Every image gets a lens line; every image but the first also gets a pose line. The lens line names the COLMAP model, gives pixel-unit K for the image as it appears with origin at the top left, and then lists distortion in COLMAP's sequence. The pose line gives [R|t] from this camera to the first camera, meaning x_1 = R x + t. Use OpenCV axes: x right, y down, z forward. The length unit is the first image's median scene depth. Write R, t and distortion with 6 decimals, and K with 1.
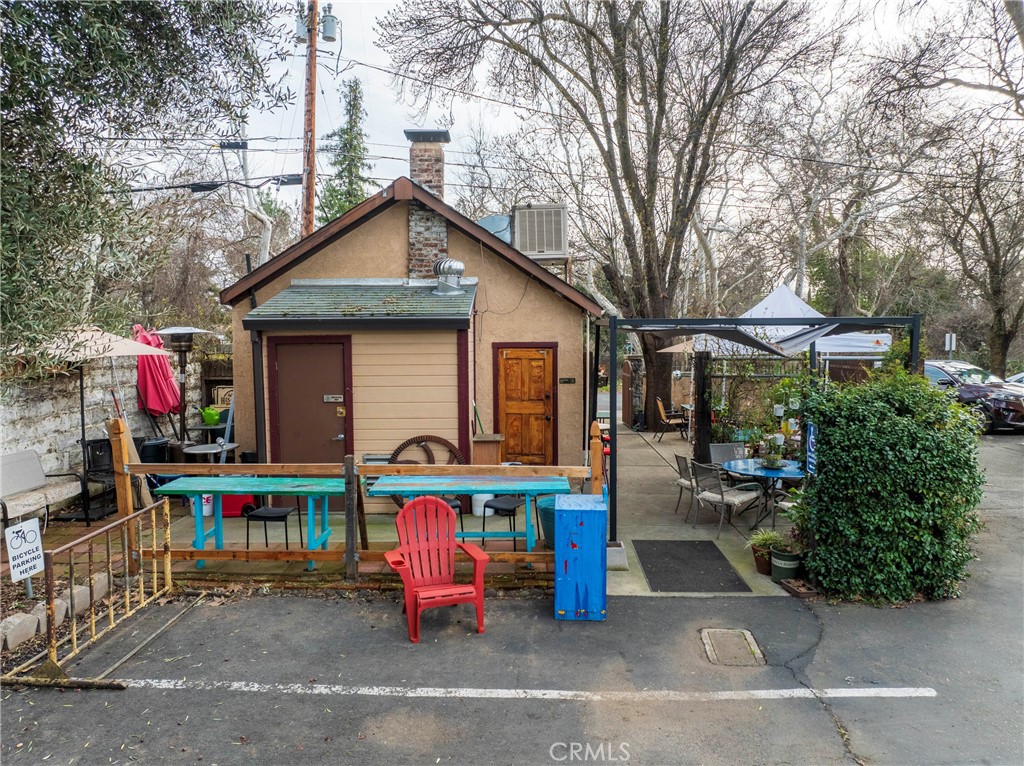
lens RADIAL K [[720.6, 0, 518.0], [0, 720.6, 380.2], [0, 0, 1]] dist [-0.038685, 0.004217]
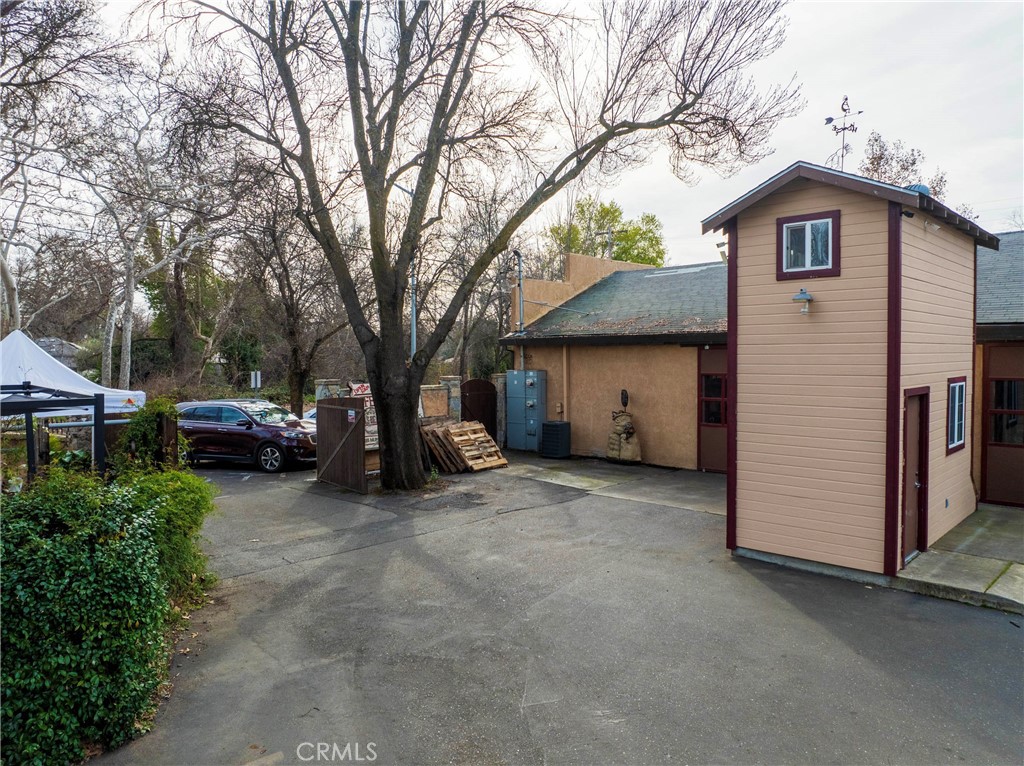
lens RADIAL K [[720.6, 0, 518.0], [0, 720.6, 380.2], [0, 0, 1]] dist [-0.038685, 0.004217]
pose [[0.668471, -0.018946, 0.743497, 0.302912], [0.039523, 0.999168, -0.010074, -0.091852], [-0.742687, 0.036120, 0.668664, 0.088628]]
